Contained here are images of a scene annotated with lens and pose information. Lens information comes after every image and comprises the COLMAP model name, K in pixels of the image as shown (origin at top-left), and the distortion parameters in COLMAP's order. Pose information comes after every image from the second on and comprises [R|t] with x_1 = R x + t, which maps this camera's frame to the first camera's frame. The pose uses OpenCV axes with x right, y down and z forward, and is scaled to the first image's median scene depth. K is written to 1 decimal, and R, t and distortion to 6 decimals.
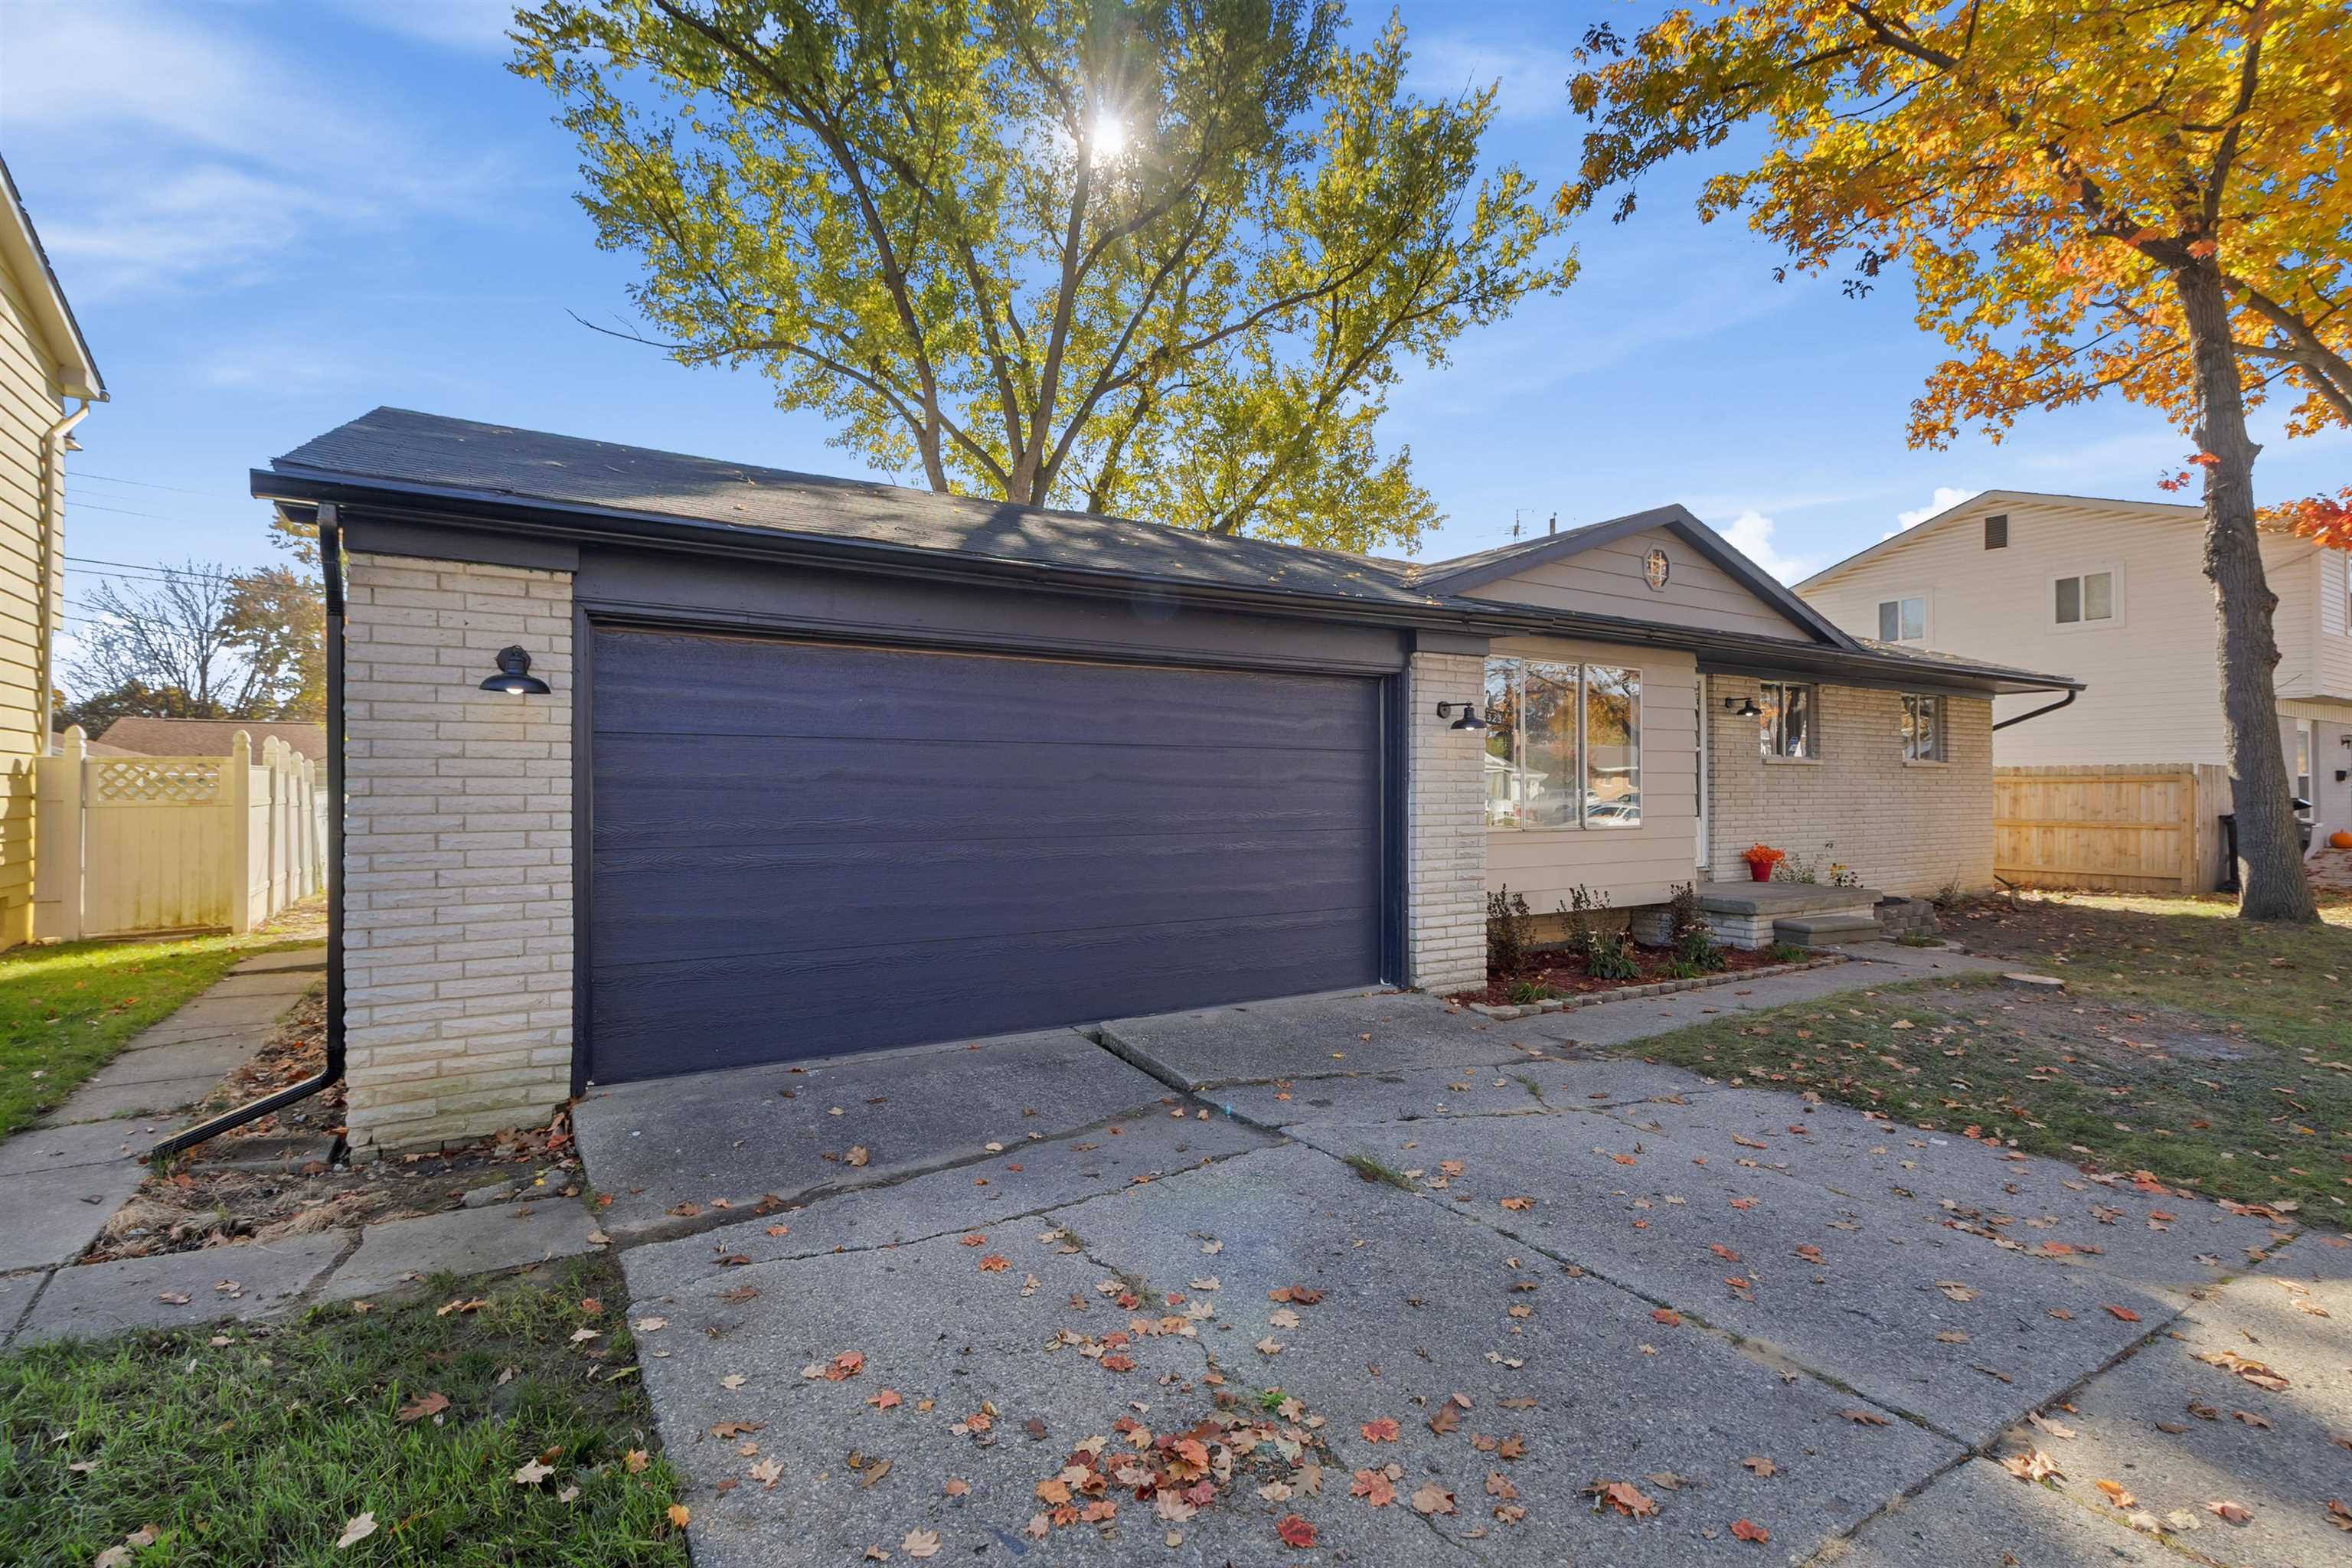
lens RADIAL K [[1105.4, 0, 1176.3], [0, 1105.4, 777.9], [0, 0, 1]] dist [0.005001, 0.000063]
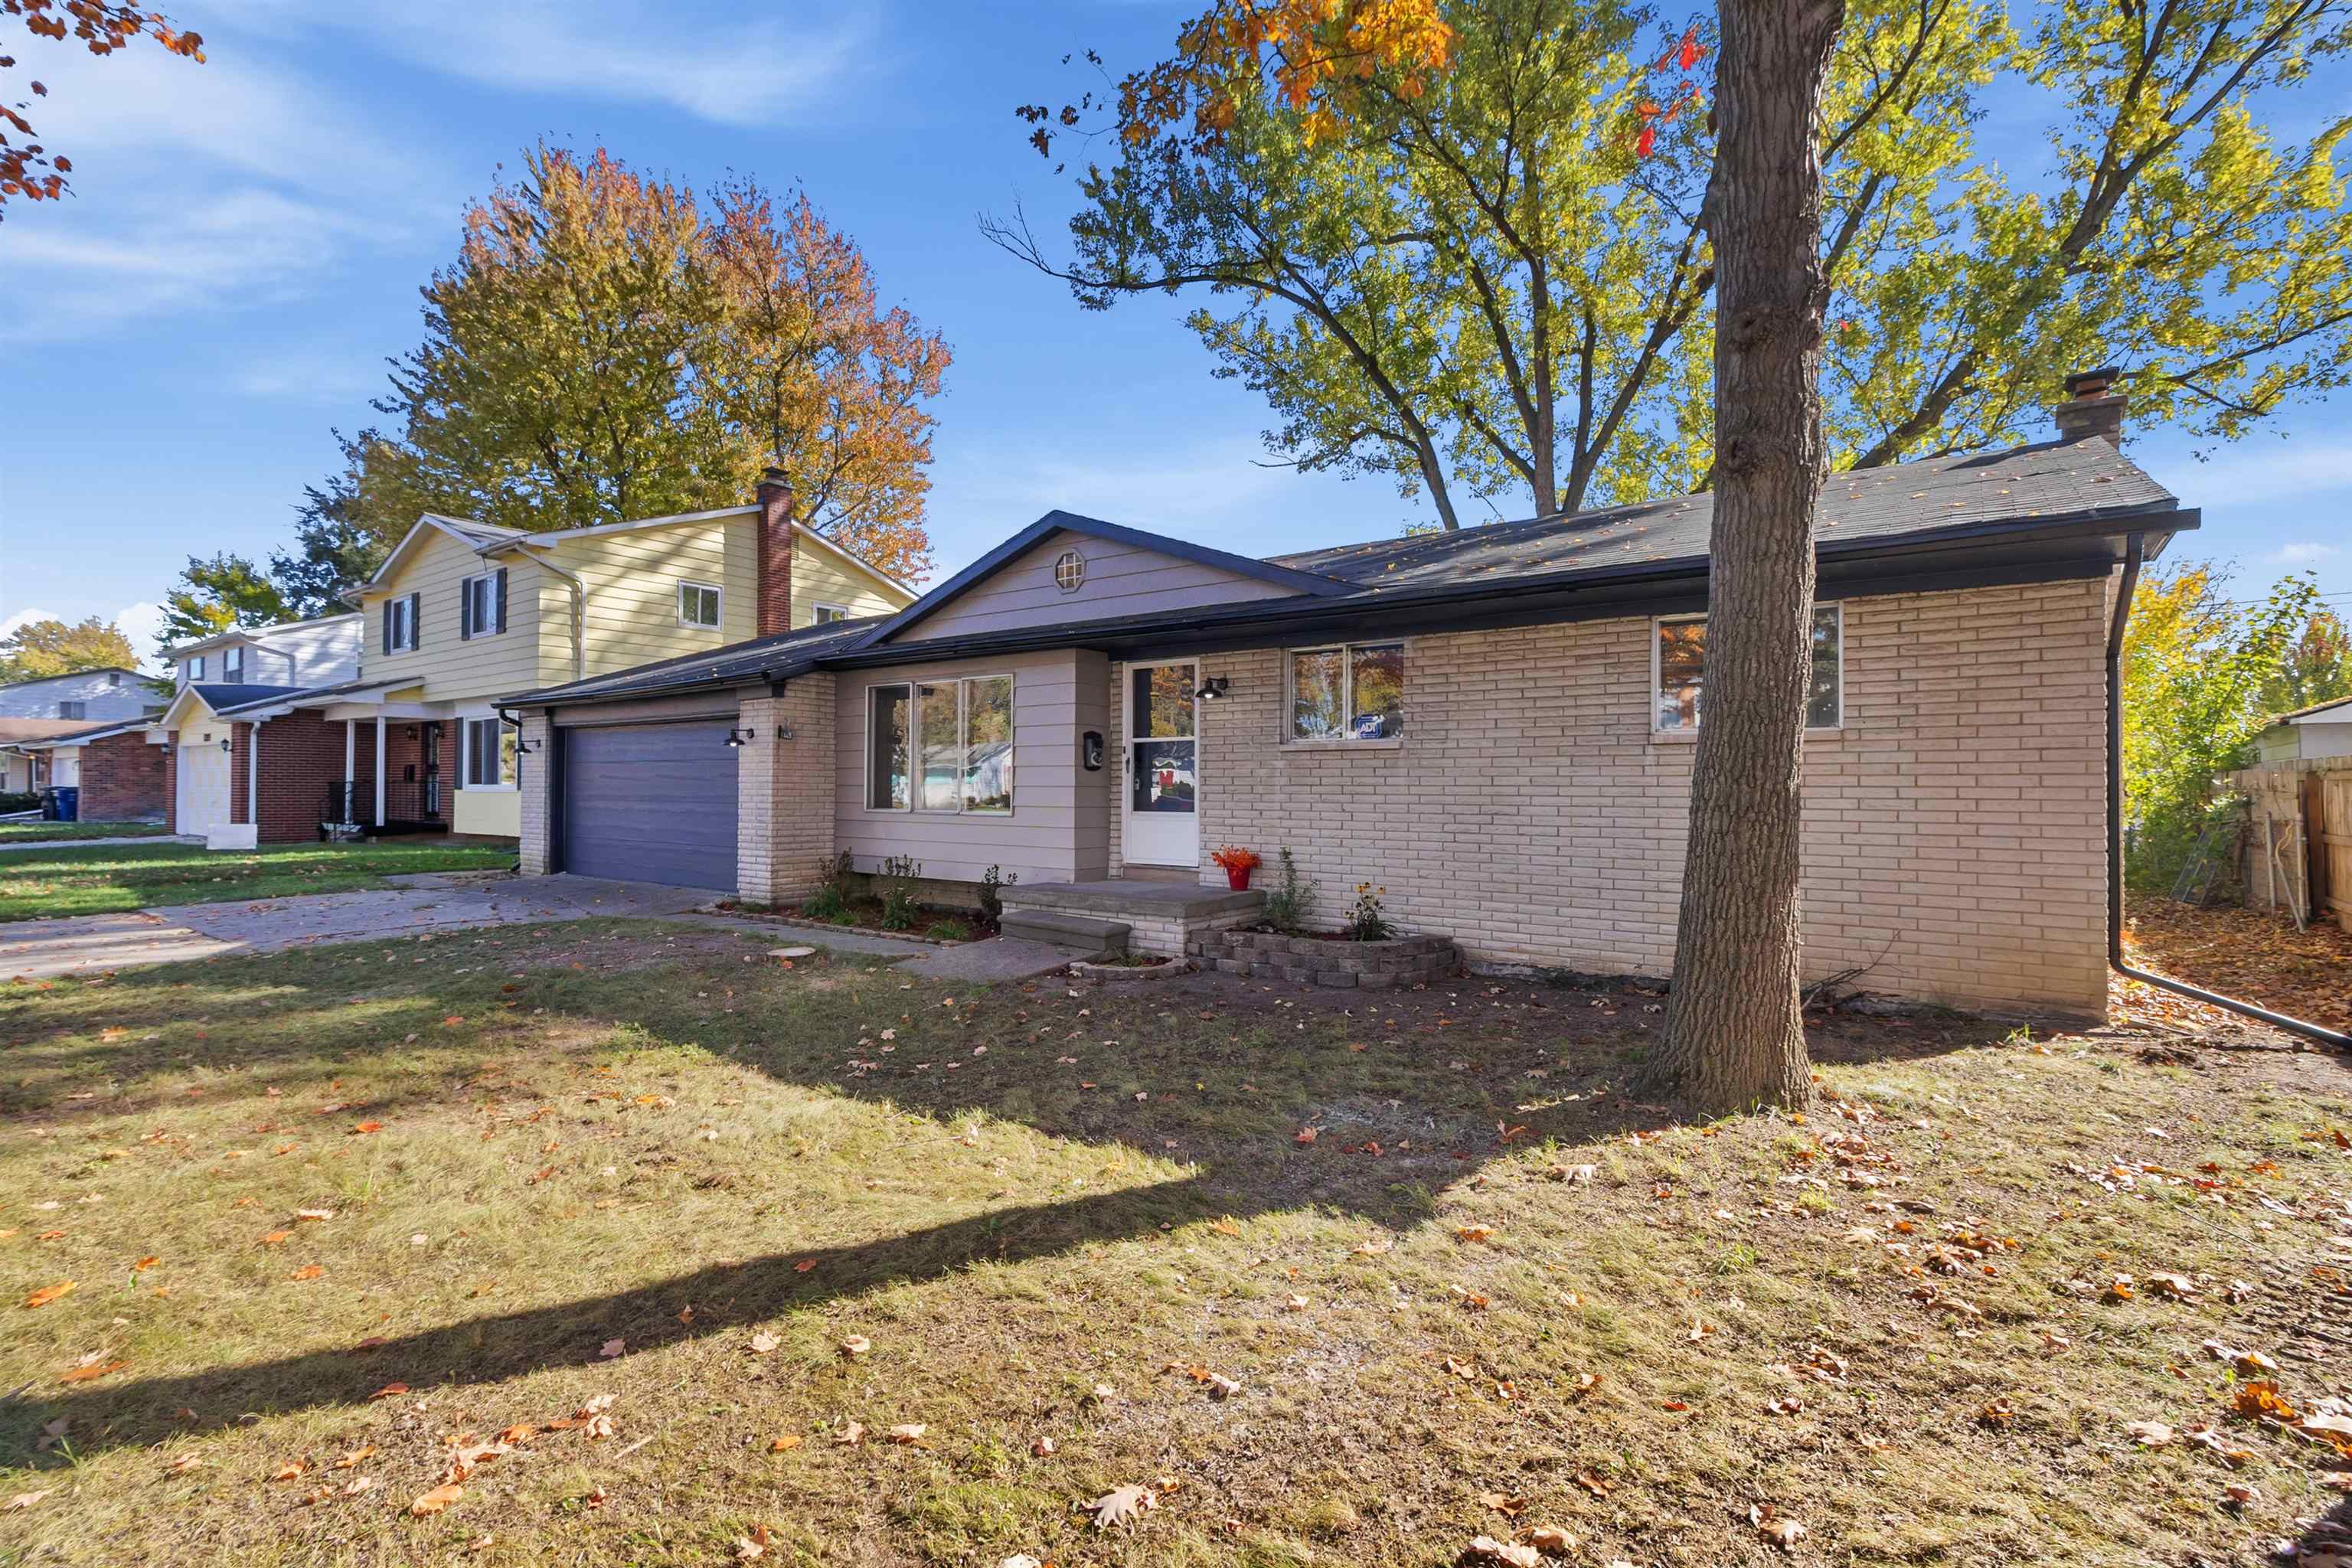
lens RADIAL K [[1105.4, 0, 1177.6], [0, 1105.4, 771.7], [0, 0, 1]] dist [0.005001, 0.000063]
pose [[0.329144, -0.011216, -0.944213, 1.990165], [0.004049, 0.999937, -0.010467, 0.016948], [0.944271, -0.000378, 0.329169, 1.021509]]
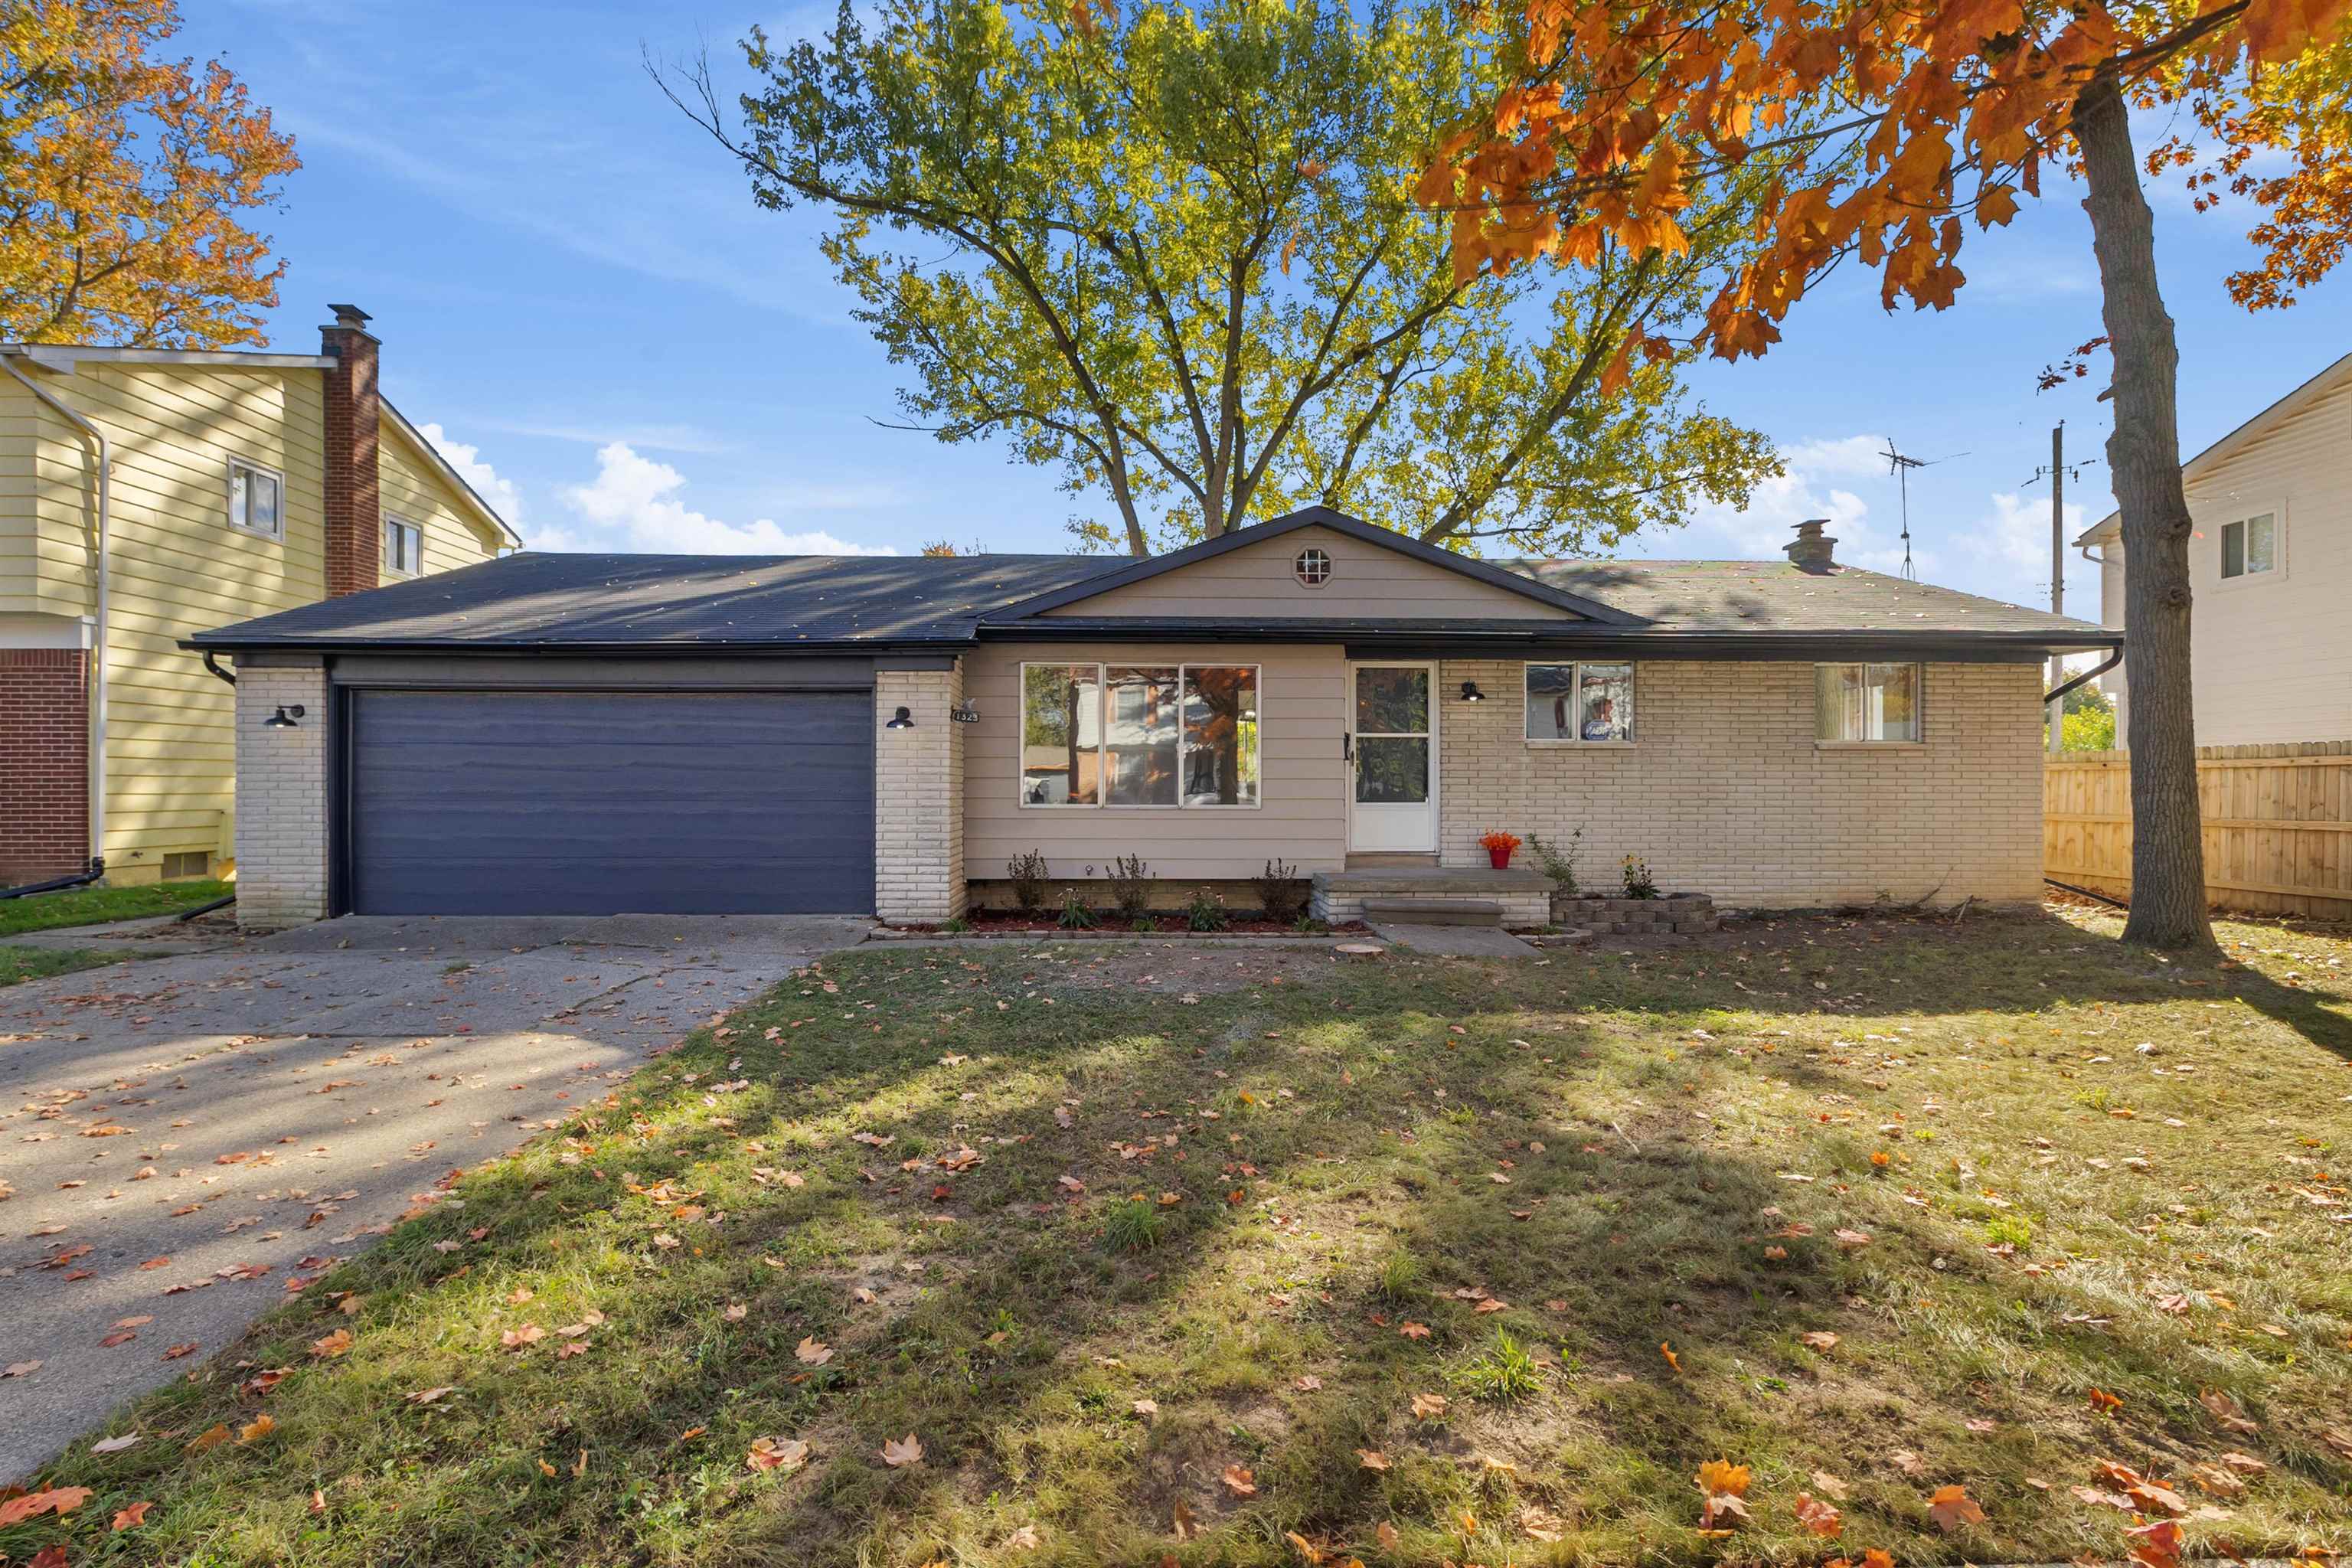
lens RADIAL K [[1194.3, 0, 1174.8], [0, 1194.3, 795.6], [0, 0, 1]] dist [0.003939, 0.000587]
pose [[0.856442, 0.004796, -0.516221, 1.259717], [0.003155, 0.999890, 0.014524, 0.018662], [0.516234, -0.014068, 0.856332, -0.072901]]
